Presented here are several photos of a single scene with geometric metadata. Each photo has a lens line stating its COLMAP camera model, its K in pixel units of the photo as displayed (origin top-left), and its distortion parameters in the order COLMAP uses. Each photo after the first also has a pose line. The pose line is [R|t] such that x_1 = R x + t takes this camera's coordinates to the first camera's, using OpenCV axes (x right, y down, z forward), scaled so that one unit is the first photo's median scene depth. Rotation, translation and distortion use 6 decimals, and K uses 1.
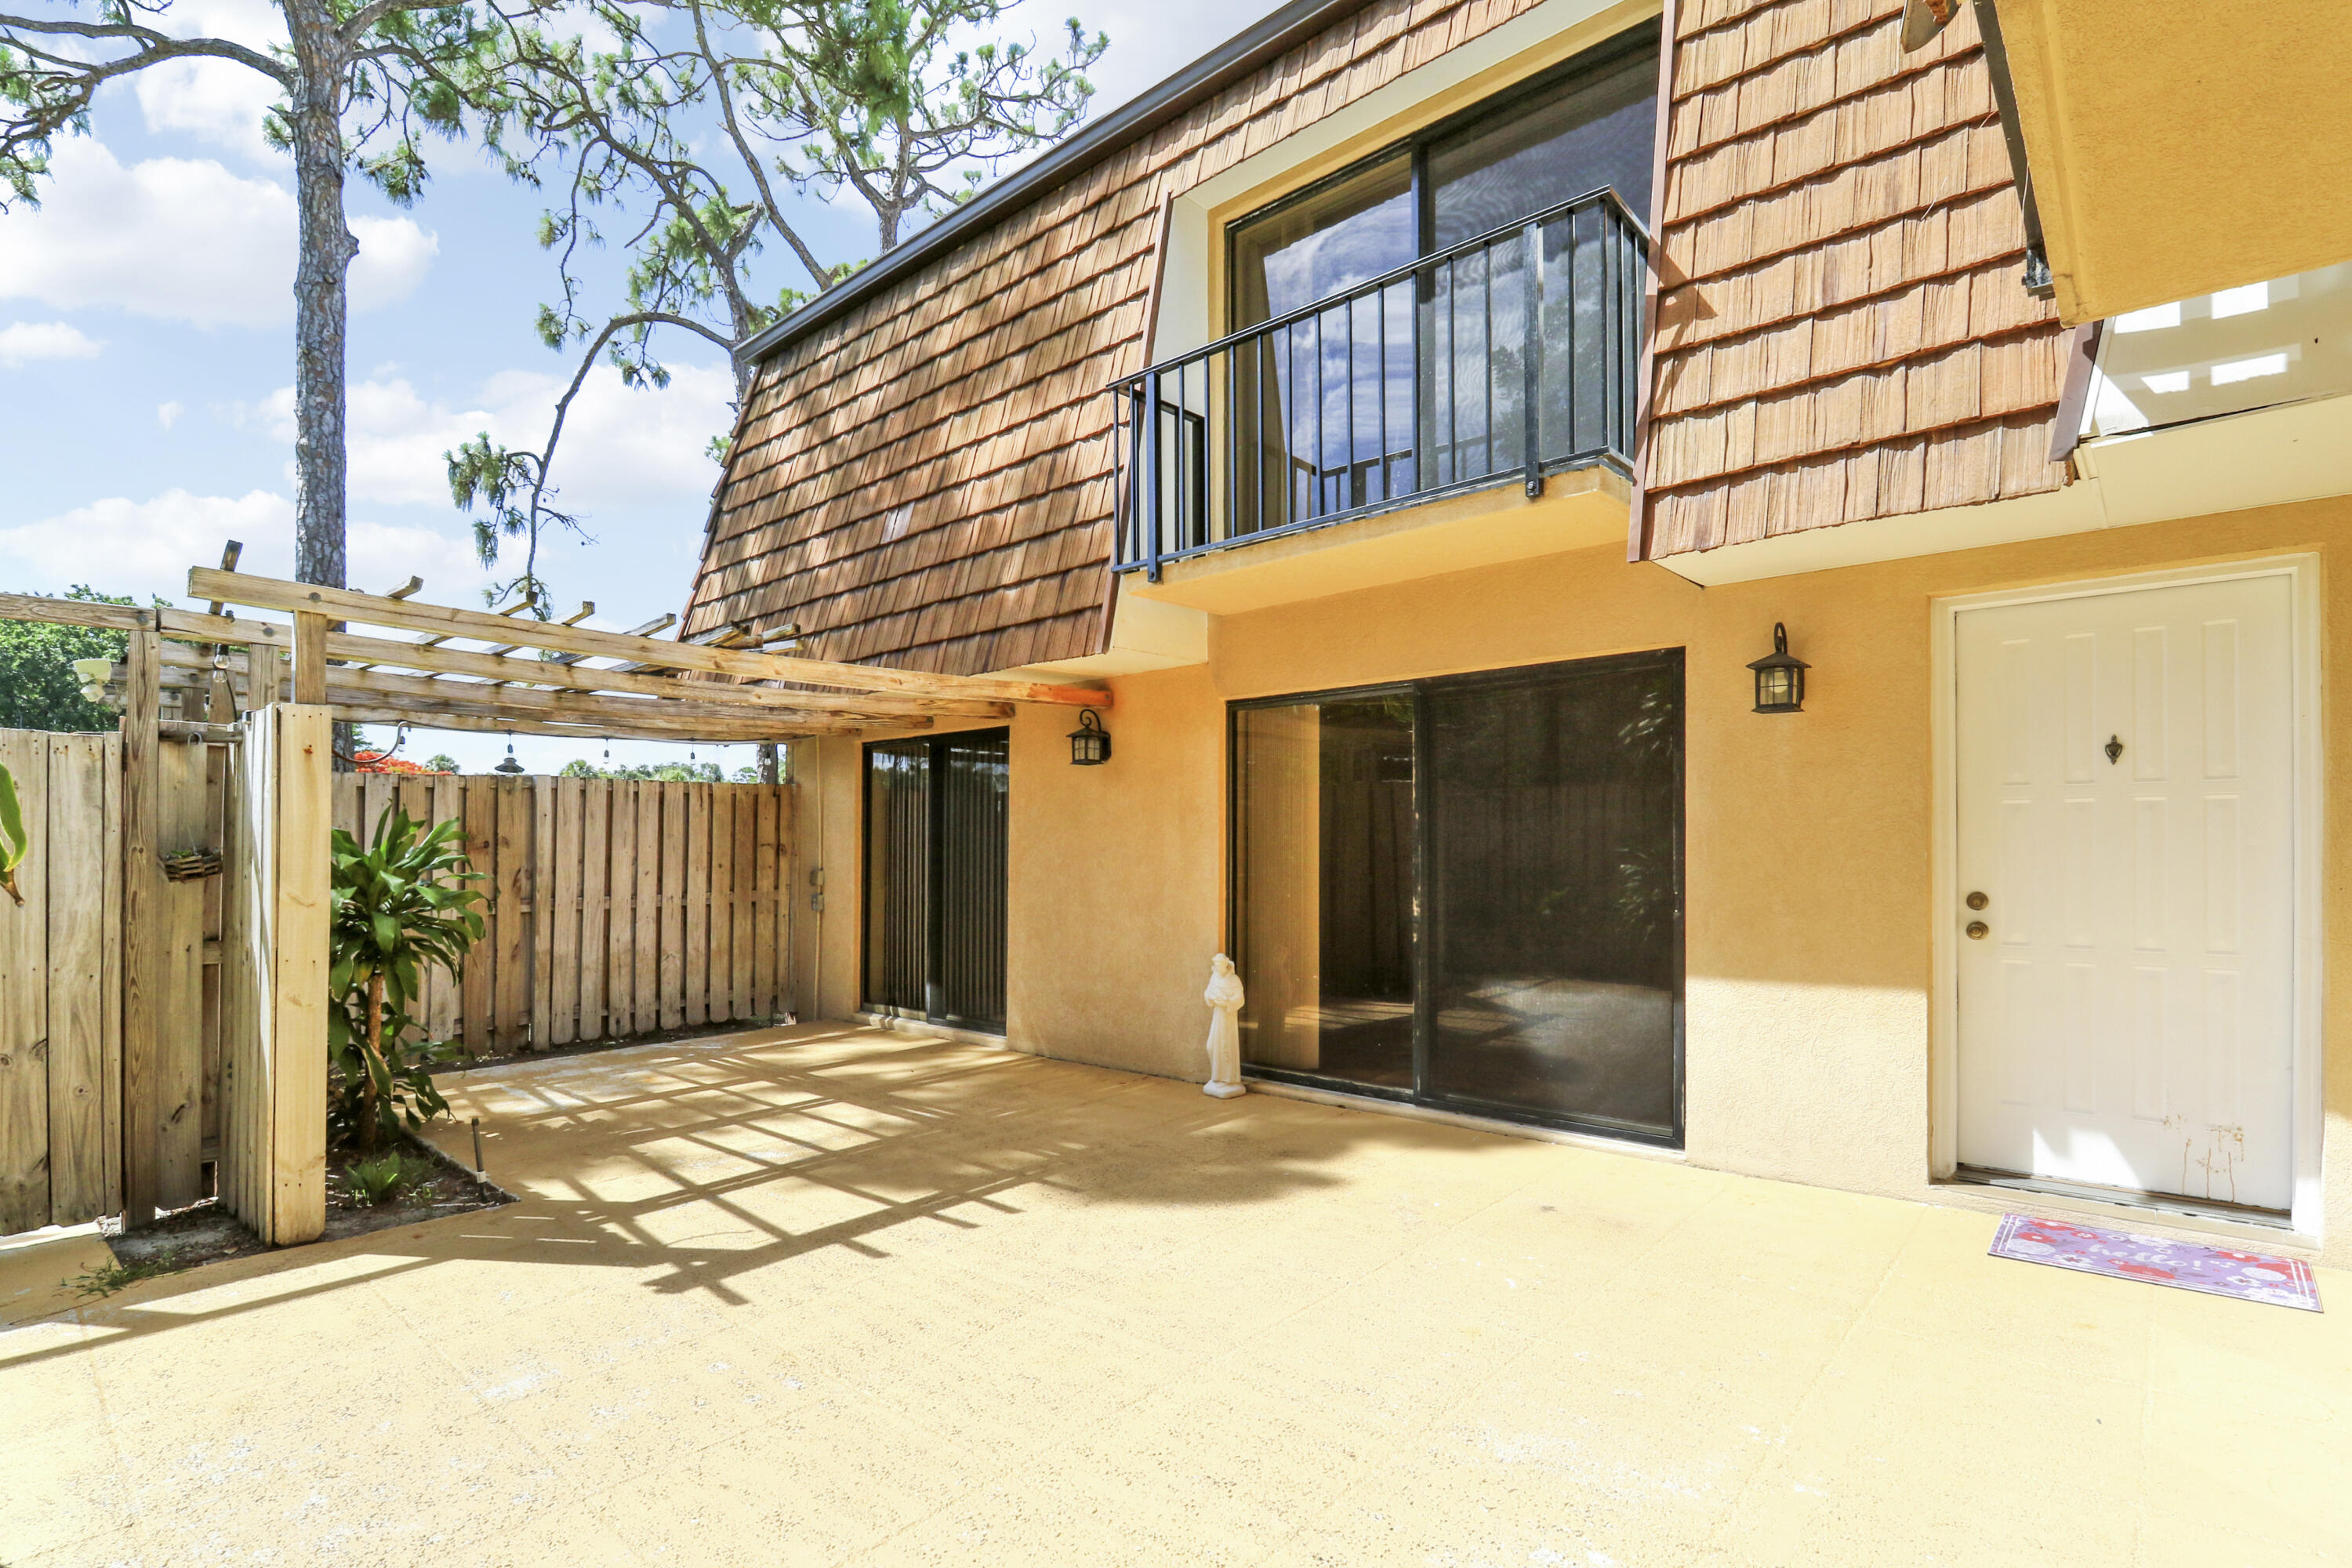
lens RADIAL K [[1132.0, 0, 1190.2], [0, 1132.0, 822.0], [0, 0, 1]] dist [-0.001005, -0.009074]
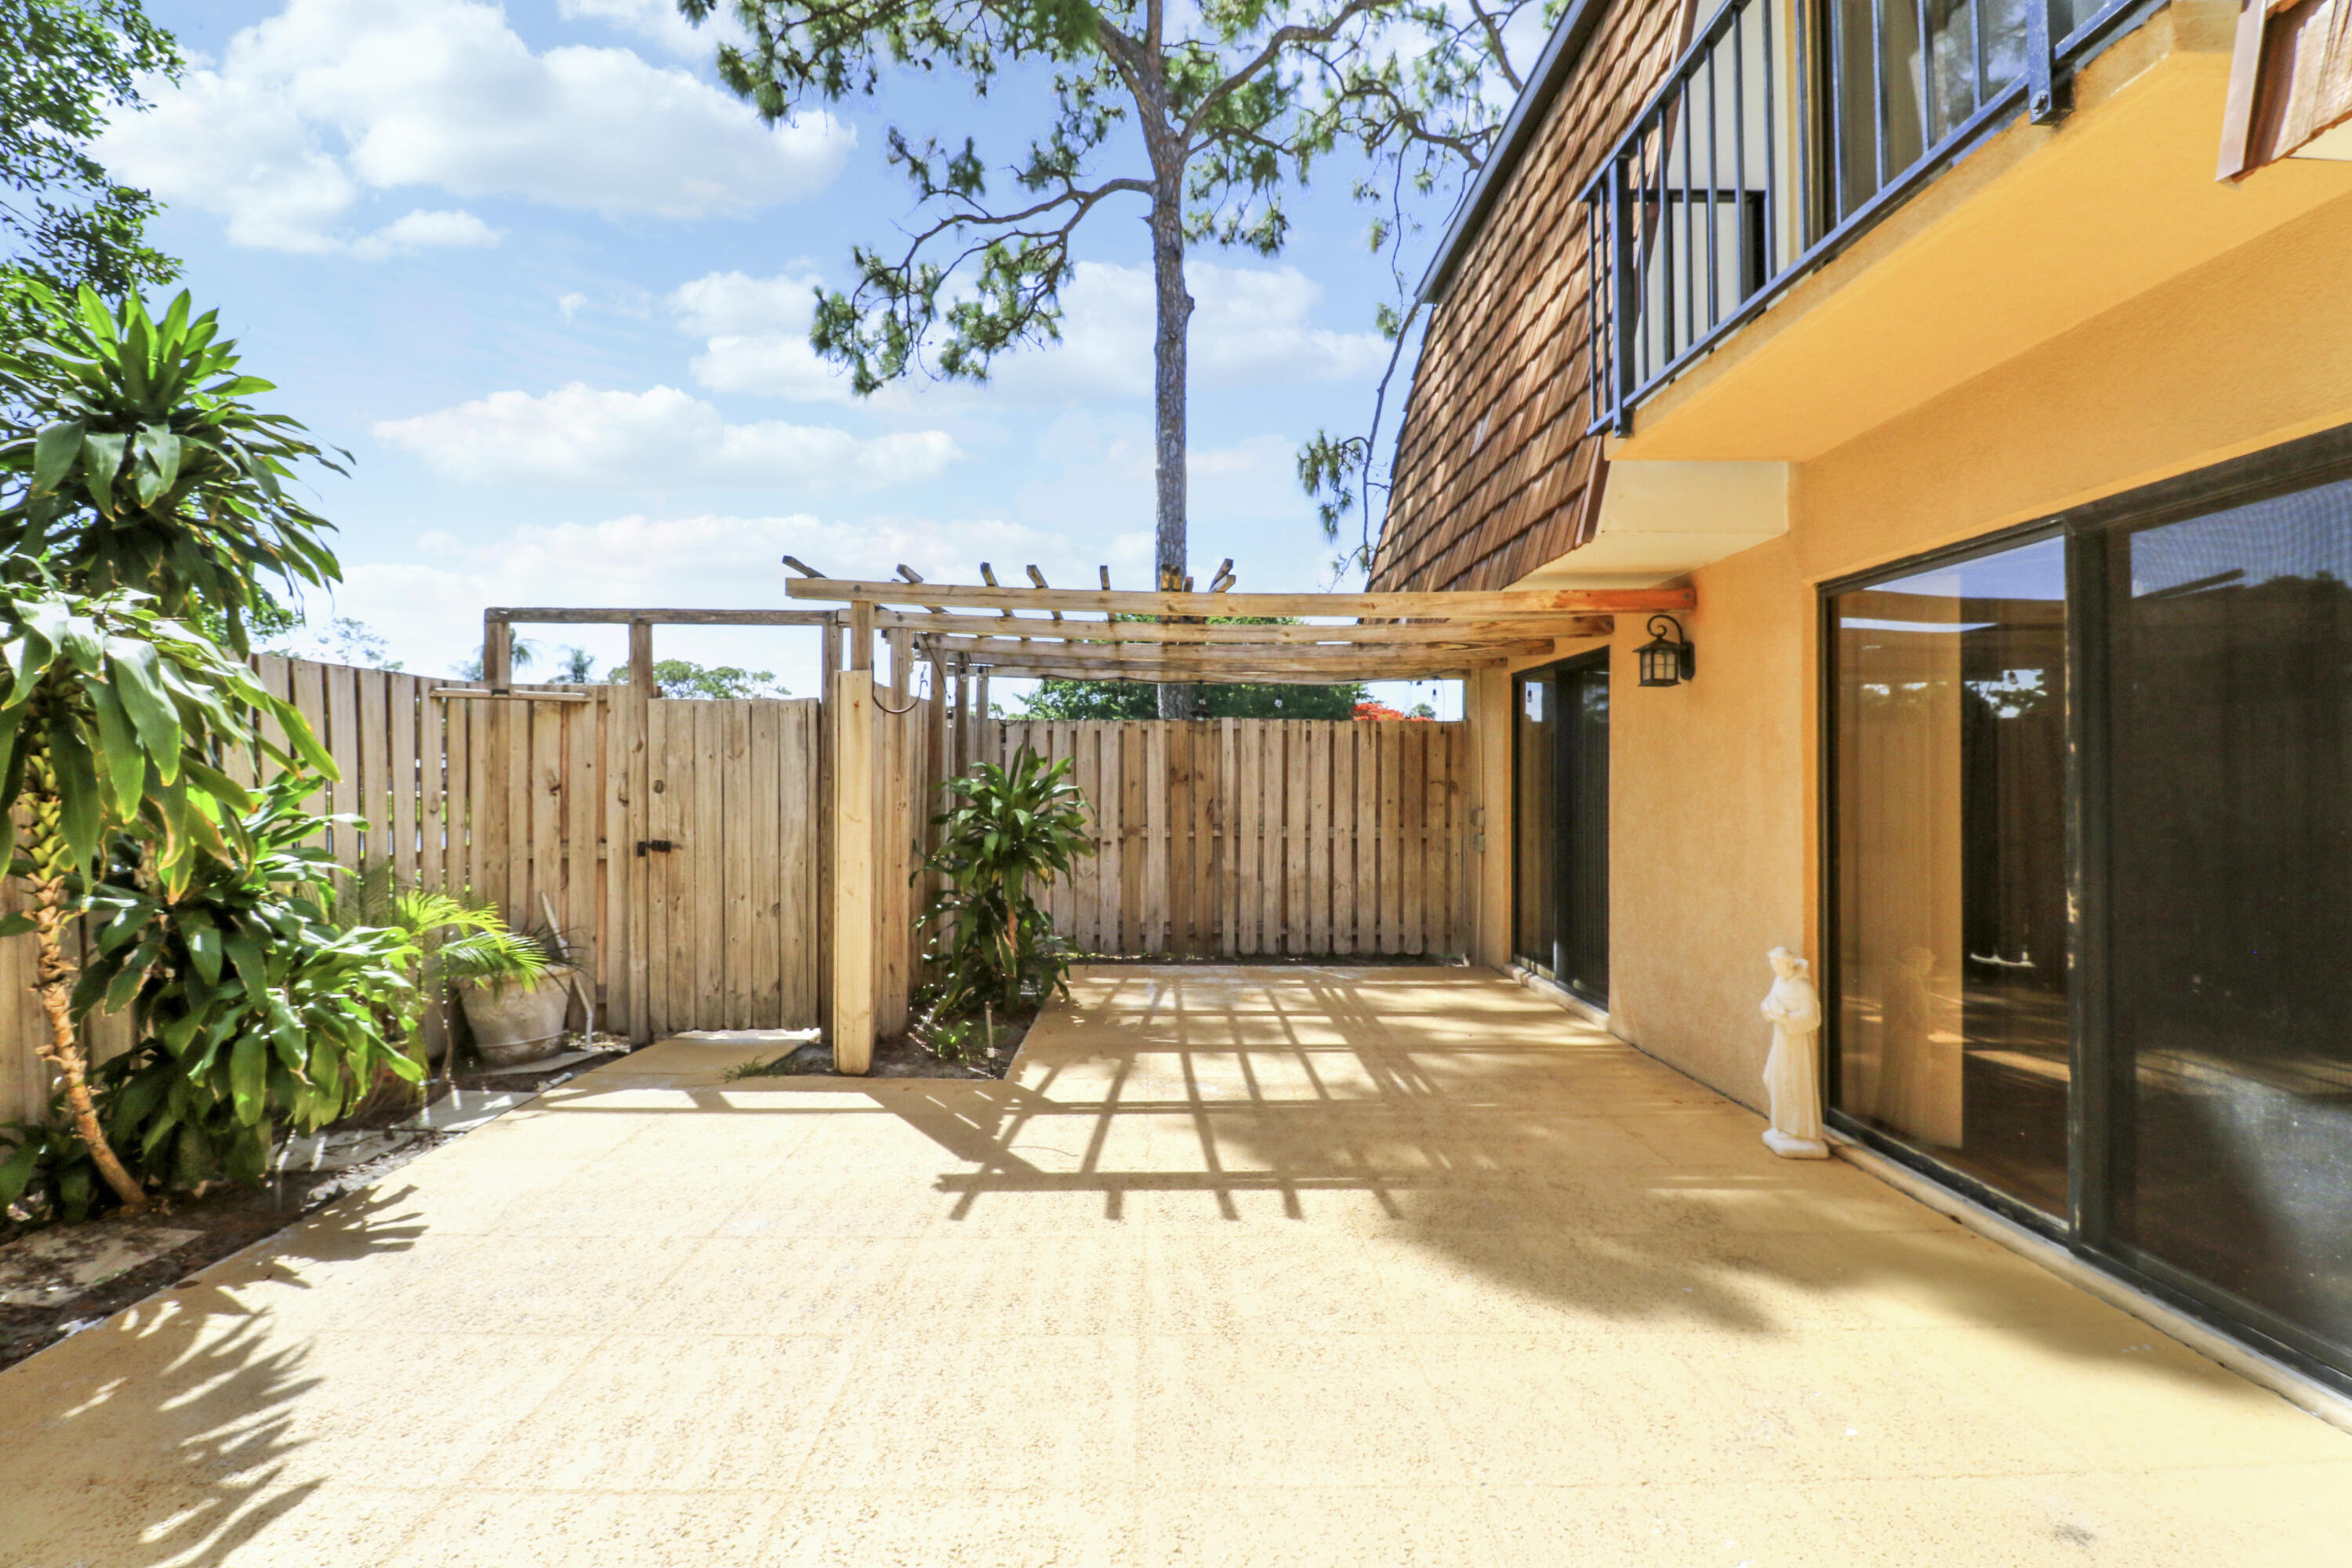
lens RADIAL K [[1101.5, 0, 1165.9], [0, 1101.5, 757.6], [0, 0, 1]] dist [0.003114, -0.006973]
pose [[0.671251, -0.000195, -0.741230, 0.257379], [-0.001150, 0.999998, -0.001305, 0.000276], [0.741229, 0.001728, 0.671250, 0.242937]]
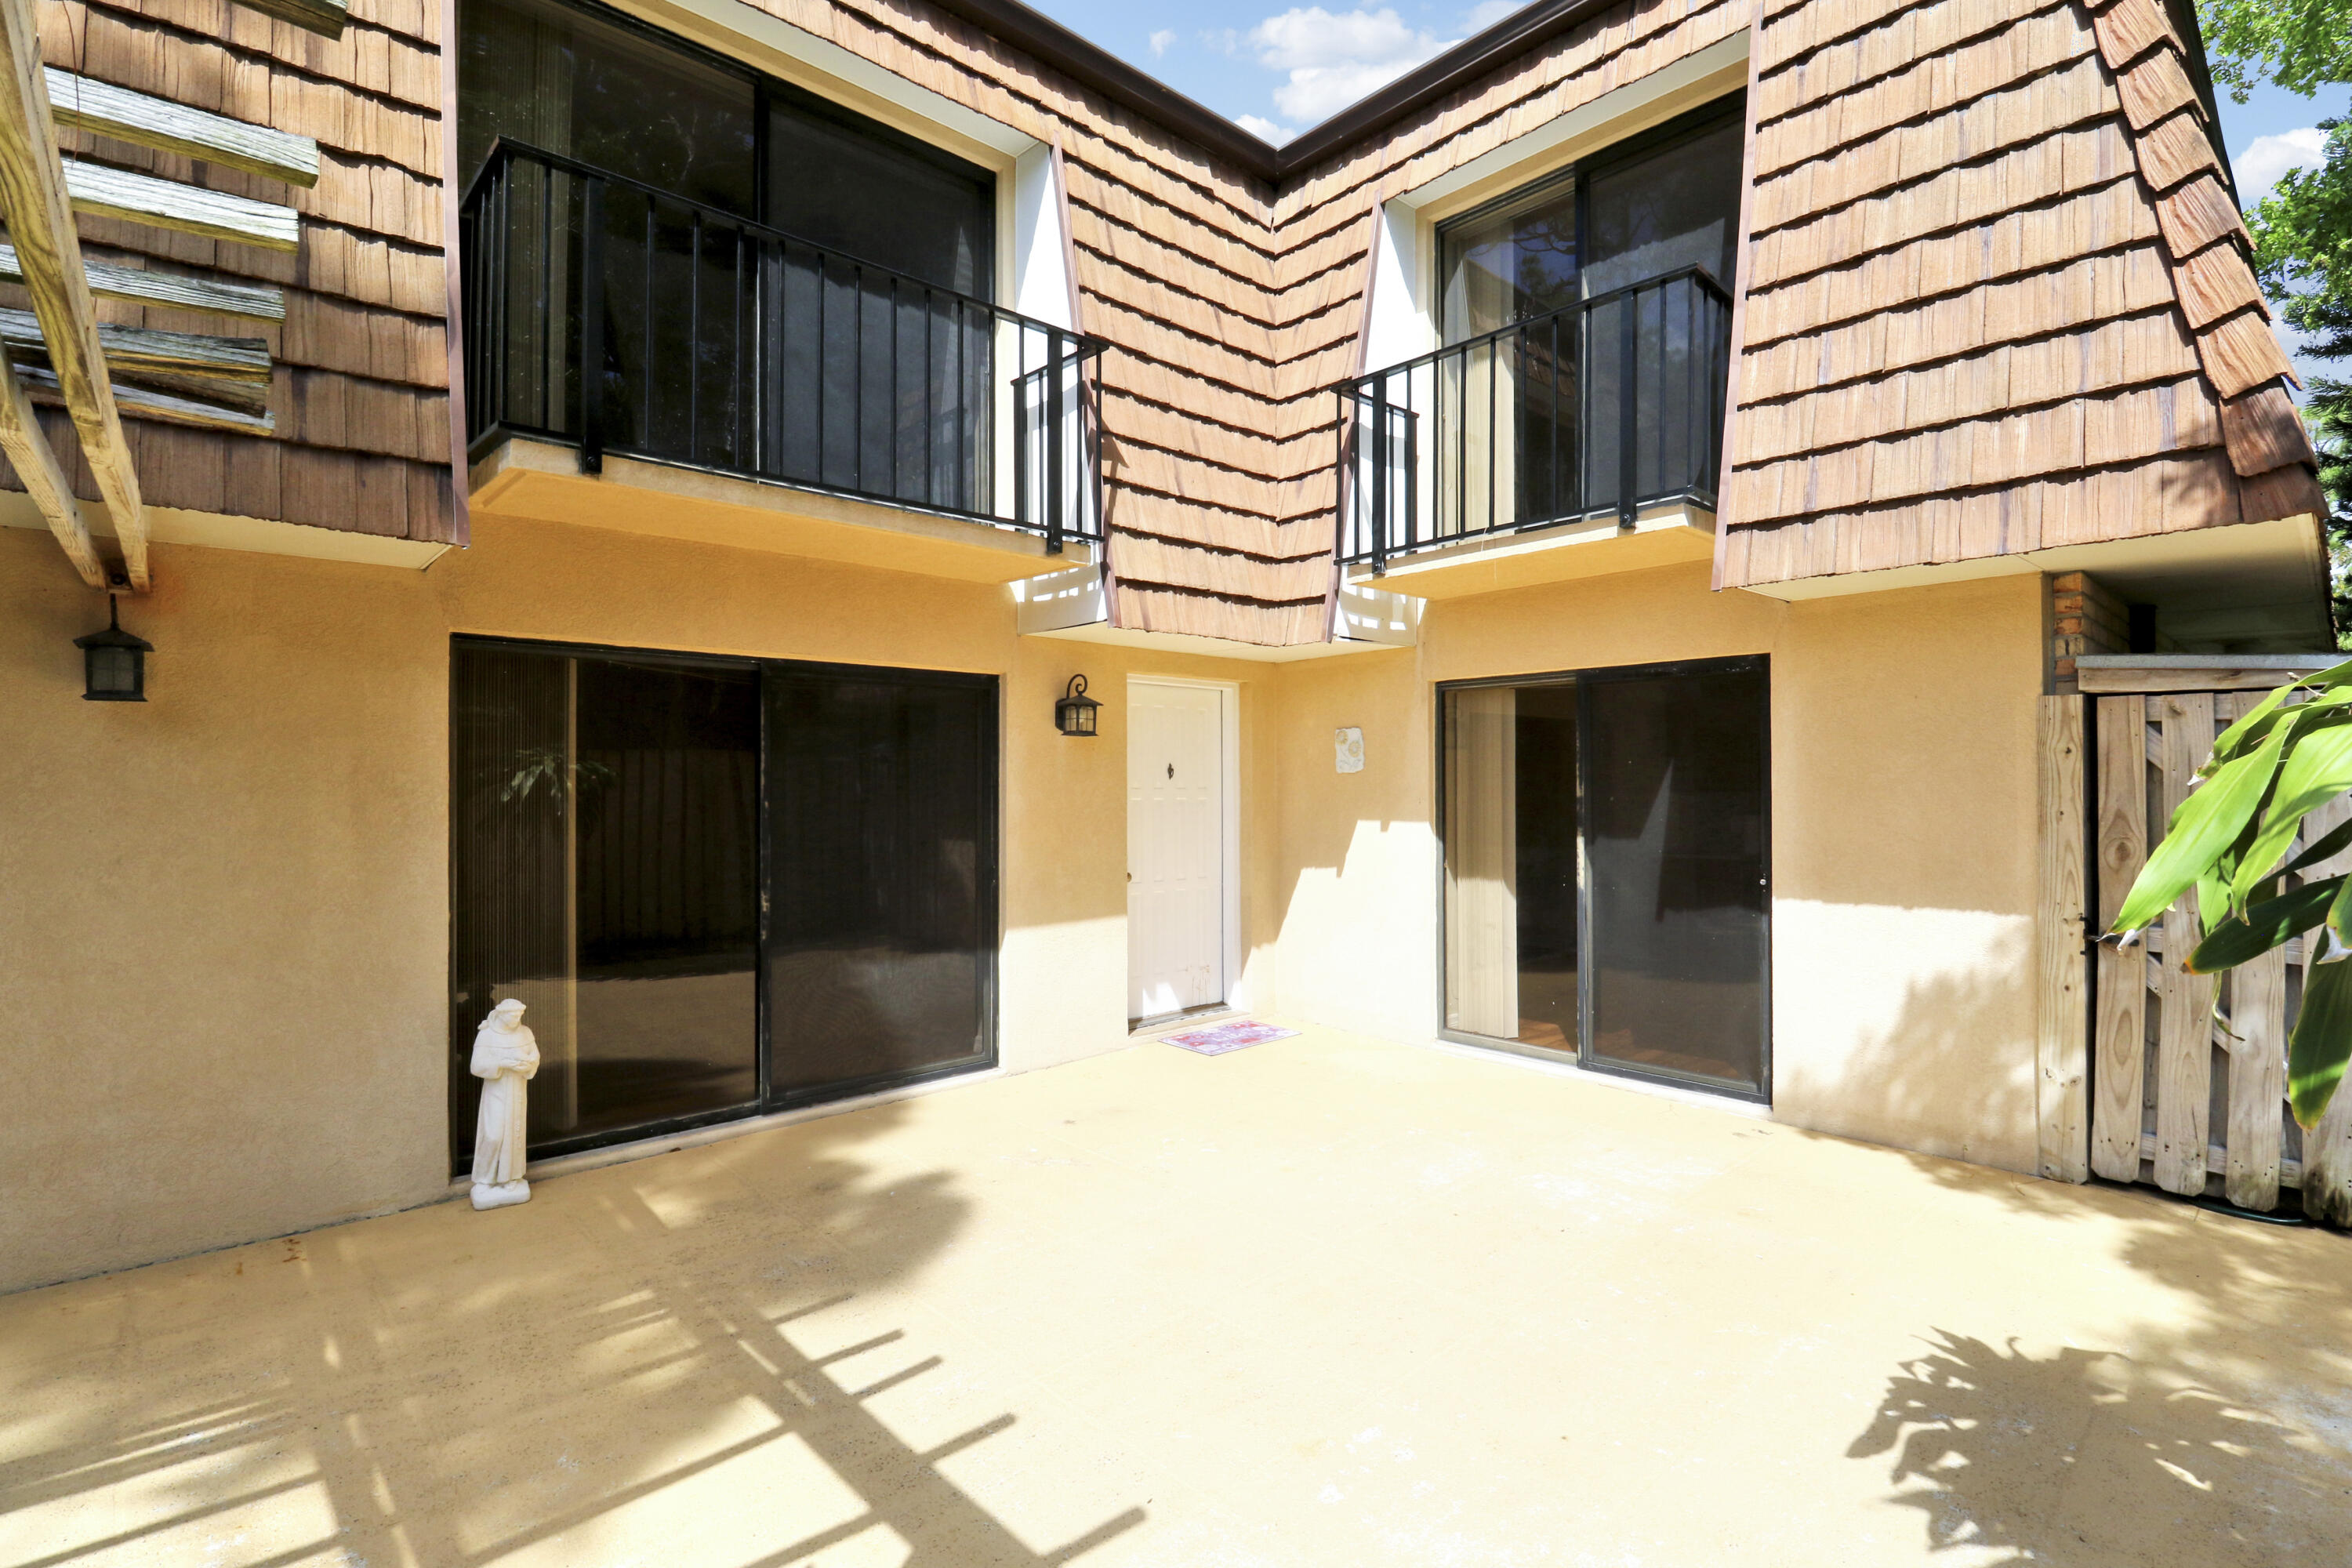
lens RADIAL K [[1101.5, 0, 1209.4], [0, 1101.5, 772.3], [0, 0, 1]] dist [0.003114, -0.006973]
pose [[0.090378, 0.020988, 0.995686, -0.583454], [-0.018669, 0.999638, -0.019377, -0.018380], [-0.995733, -0.016837, 0.090737, 0.475748]]
